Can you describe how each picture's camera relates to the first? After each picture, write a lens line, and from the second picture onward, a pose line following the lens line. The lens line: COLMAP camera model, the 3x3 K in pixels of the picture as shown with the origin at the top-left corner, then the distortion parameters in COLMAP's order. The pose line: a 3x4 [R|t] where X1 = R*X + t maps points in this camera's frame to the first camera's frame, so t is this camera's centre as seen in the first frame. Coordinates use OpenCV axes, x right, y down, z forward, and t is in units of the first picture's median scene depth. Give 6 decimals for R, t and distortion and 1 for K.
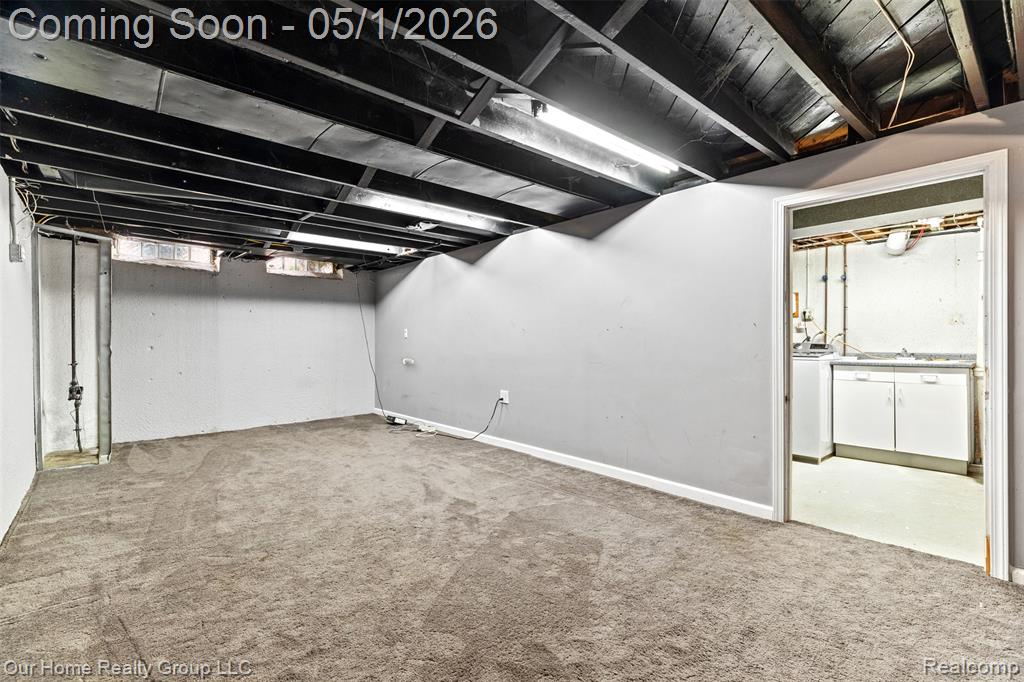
lens RADIAL K [[461.2, 0, 512.0], [0, 461.2, 339.1], [0, 0, 1]] dist [0.002968, 0.000543]
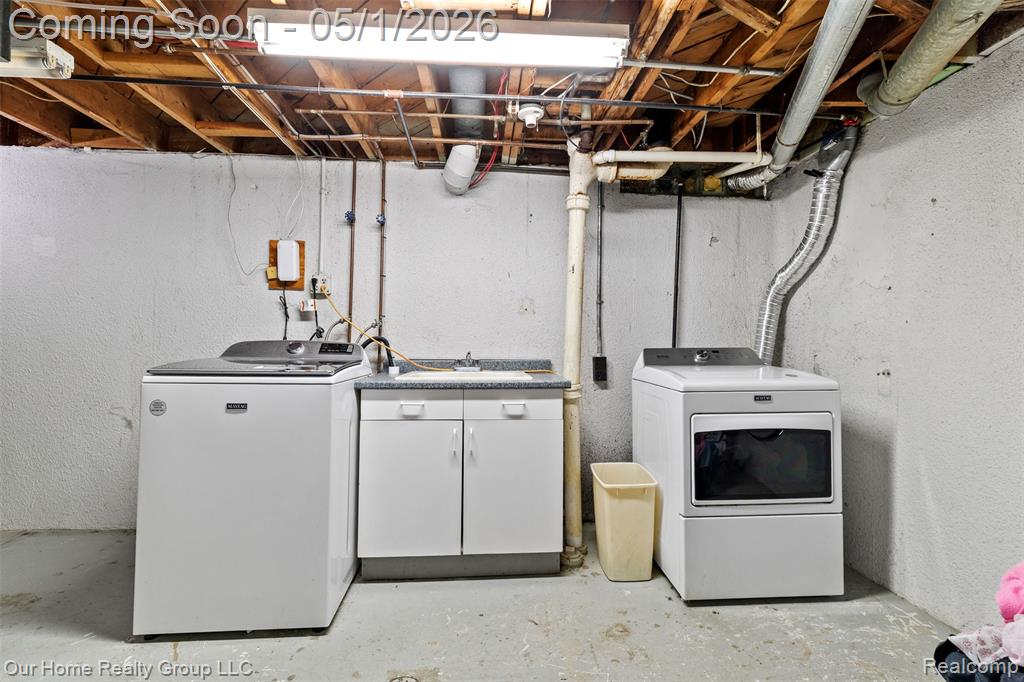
lens RADIAL K [[461.2, 0, 512.0], [0, 461.2, 339.1], [0, 0, 1]] dist [0.002968, 0.000543]
pose [[0.605944, 0.014207, 0.795380, 0.397014], [-0.017409, 0.999838, -0.004596, 0.005290], [-0.795317, -0.011062, 0.606093, 0.568712]]
